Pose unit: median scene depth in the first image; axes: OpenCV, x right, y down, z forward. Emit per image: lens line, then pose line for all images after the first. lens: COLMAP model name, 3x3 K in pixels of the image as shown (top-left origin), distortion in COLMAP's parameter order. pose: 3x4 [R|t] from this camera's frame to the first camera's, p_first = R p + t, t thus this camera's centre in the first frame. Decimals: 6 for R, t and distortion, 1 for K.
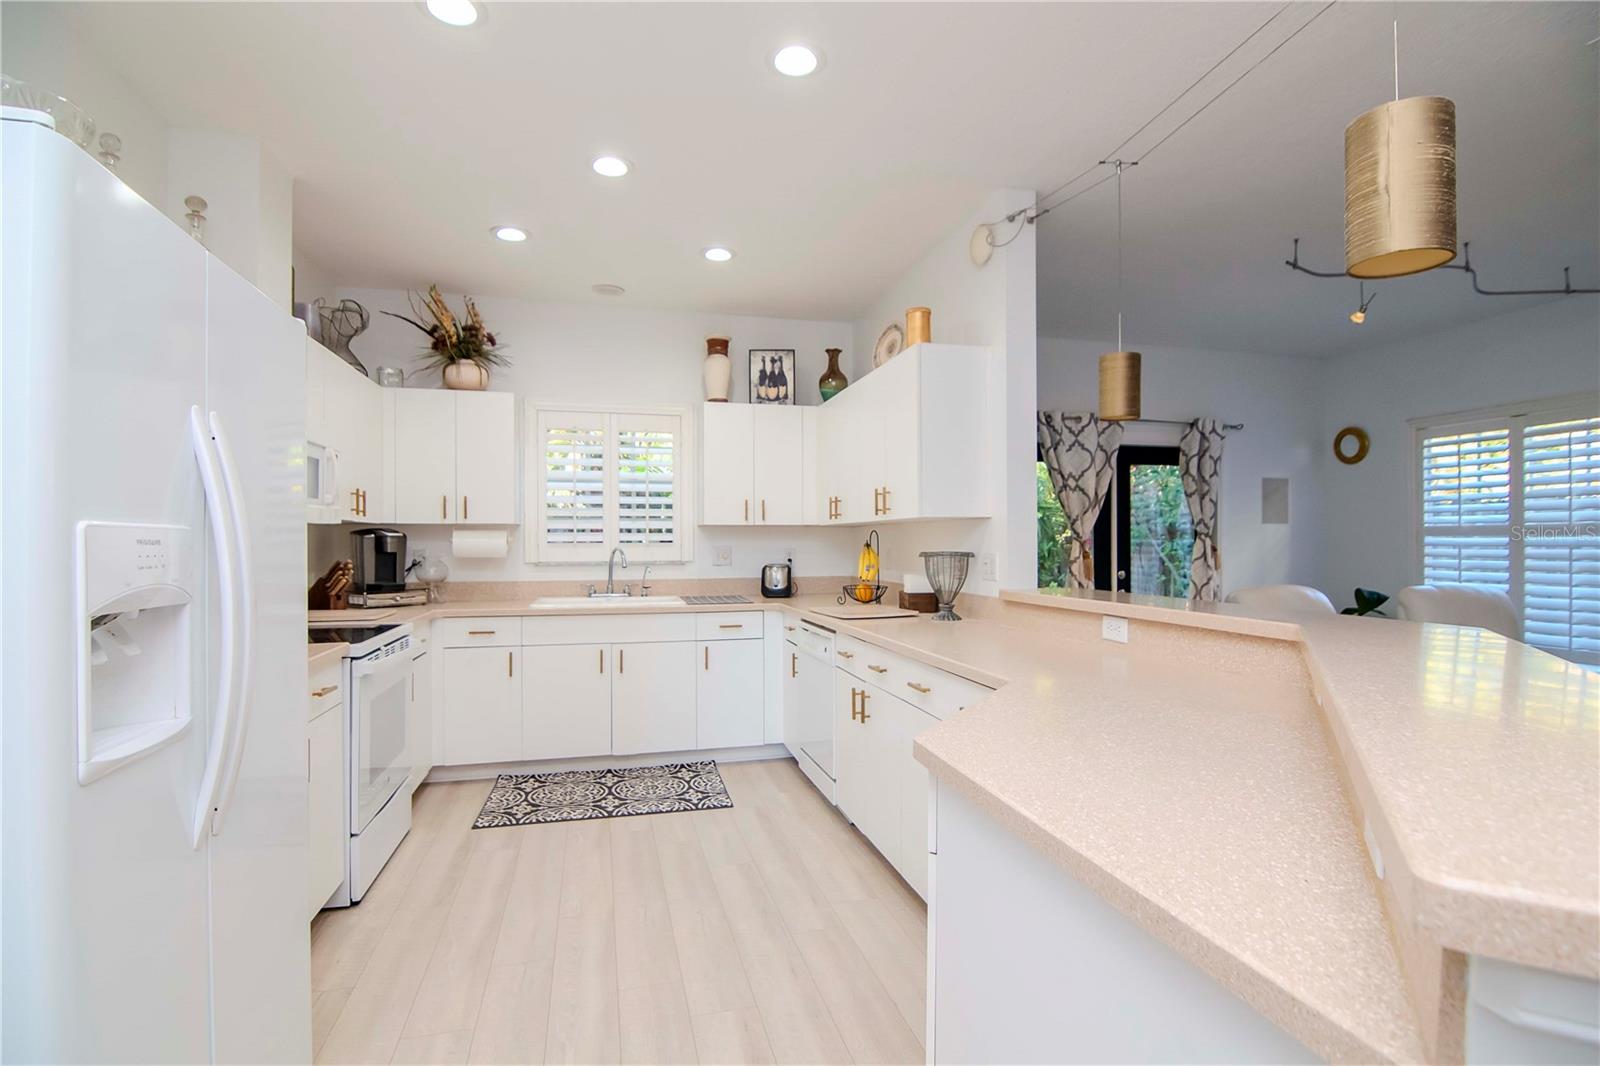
lens RADIAL K [[770.8, 0, 805.2], [0, 770.8, 542.7], [0, 0, 1]] dist [0.004474, -0.016718]
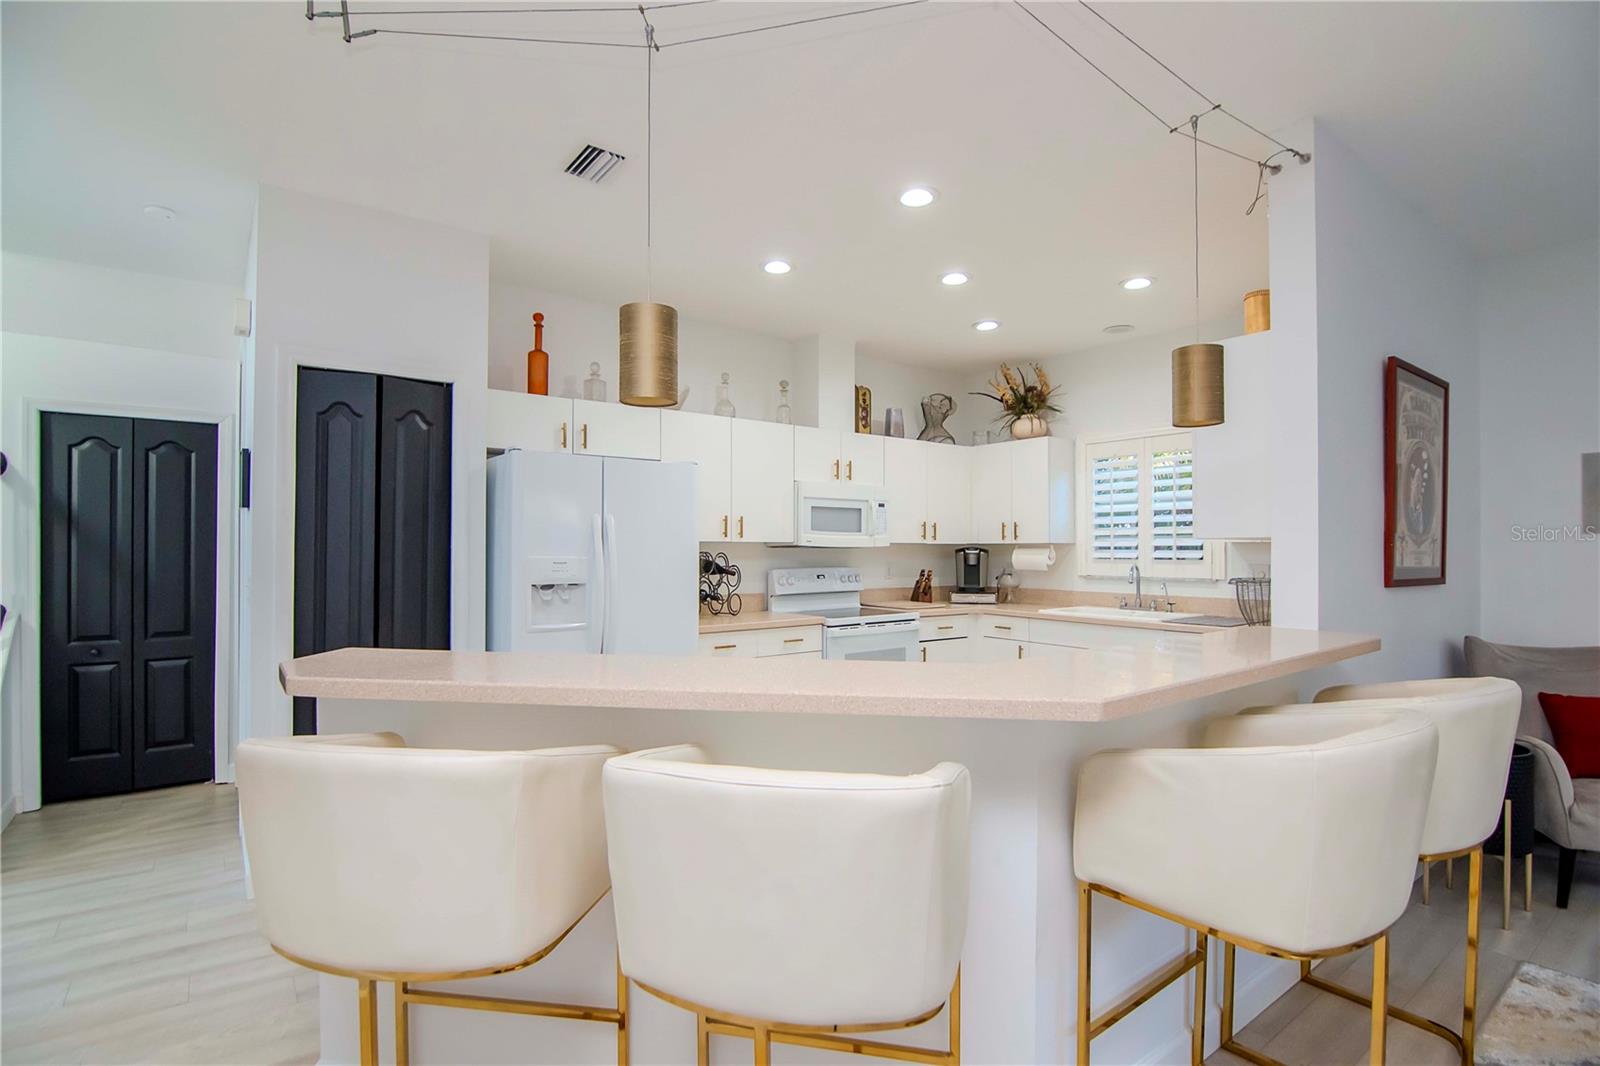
lens RADIAL K [[770.8, 0, 805.2], [0, 770.8, 542.7], [0, 0, 1]] dist [0.004474, -0.016718]
pose [[0.390117, -0.007424, -0.920736, 0.611256], [-0.003412, 0.999949, -0.009509, -0.012798], [0.920759, 0.006851, 0.390071, 0.173300]]
